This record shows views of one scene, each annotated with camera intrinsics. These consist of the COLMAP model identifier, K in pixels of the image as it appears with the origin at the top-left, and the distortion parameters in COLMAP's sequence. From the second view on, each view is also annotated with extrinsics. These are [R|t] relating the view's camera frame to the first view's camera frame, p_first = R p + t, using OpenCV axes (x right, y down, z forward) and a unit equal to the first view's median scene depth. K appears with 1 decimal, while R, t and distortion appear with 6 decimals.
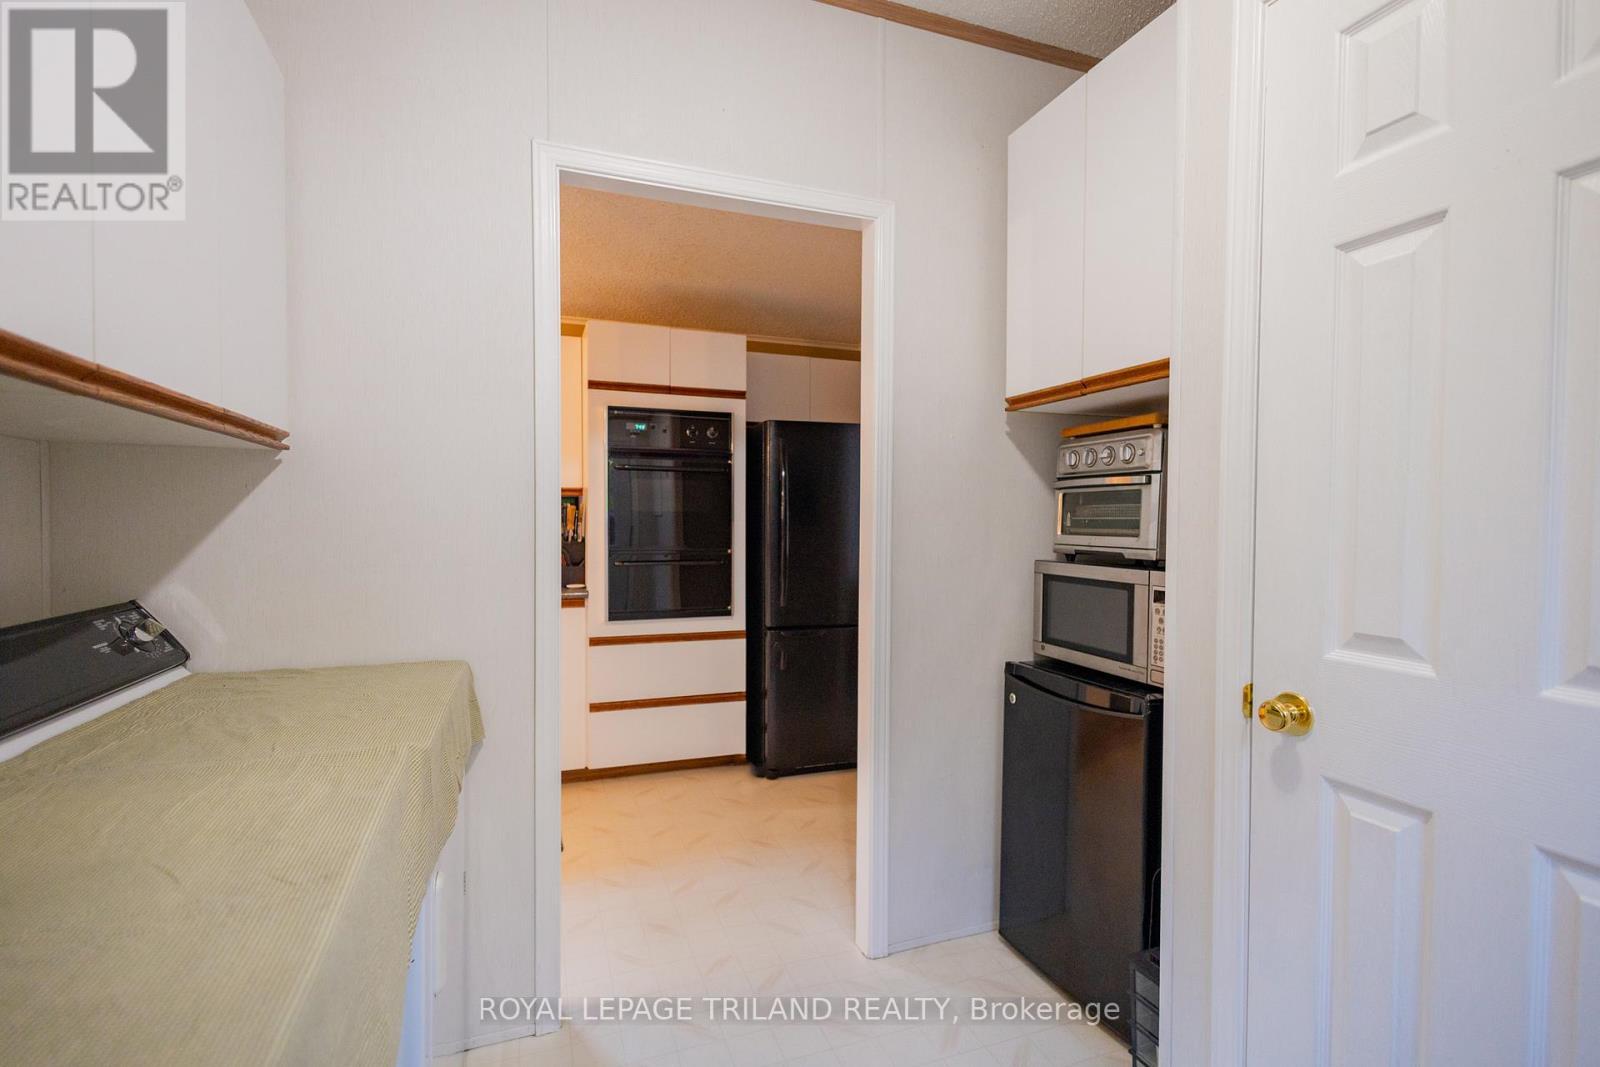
lens RADIAL K [[729.4, 0, 800.7], [0, 729.4, 534.4], [0, 0, 1]] dist [0.009573, 0.000624]
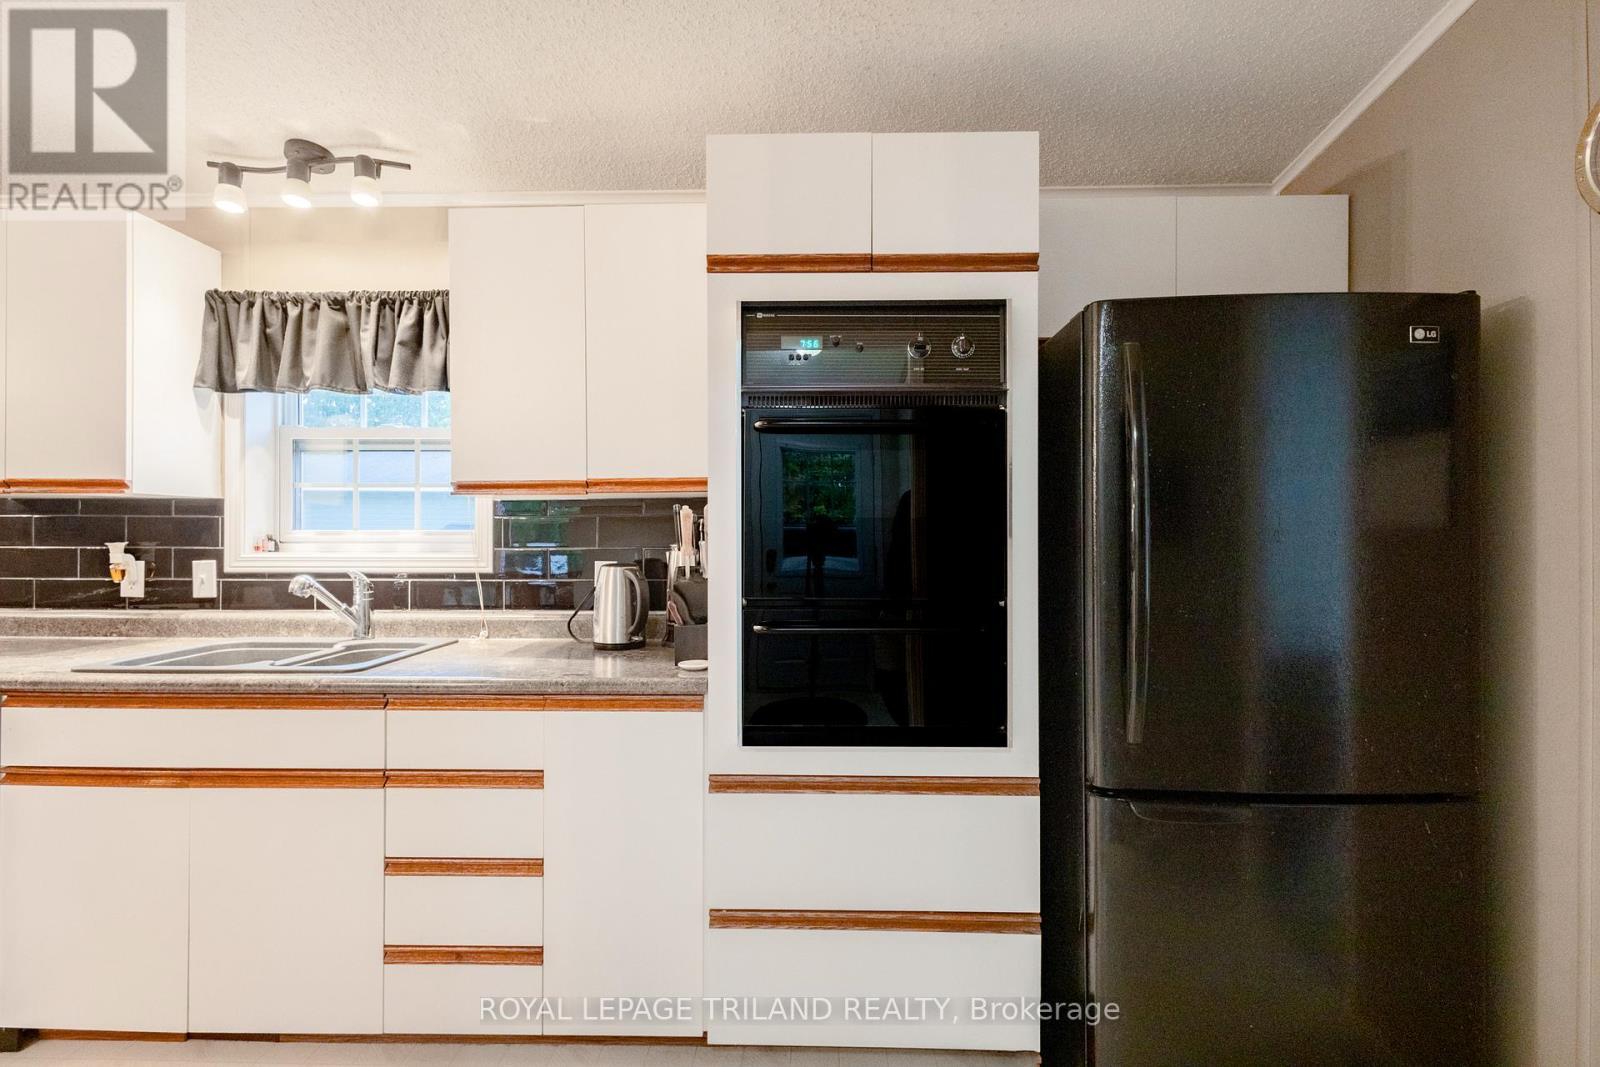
lens RADIAL K [[729.4, 0, 800.5], [0, 729.4, 534.4], [0, 0, 1]] dist [0.009573, 0.000624]
pose [[0.928685, -0.006298, -0.370815, -0.045733], [-0.003144, 0.999686, -0.024853, -0.008593], [0.370856, 0.024246, 0.928374, 0.536486]]
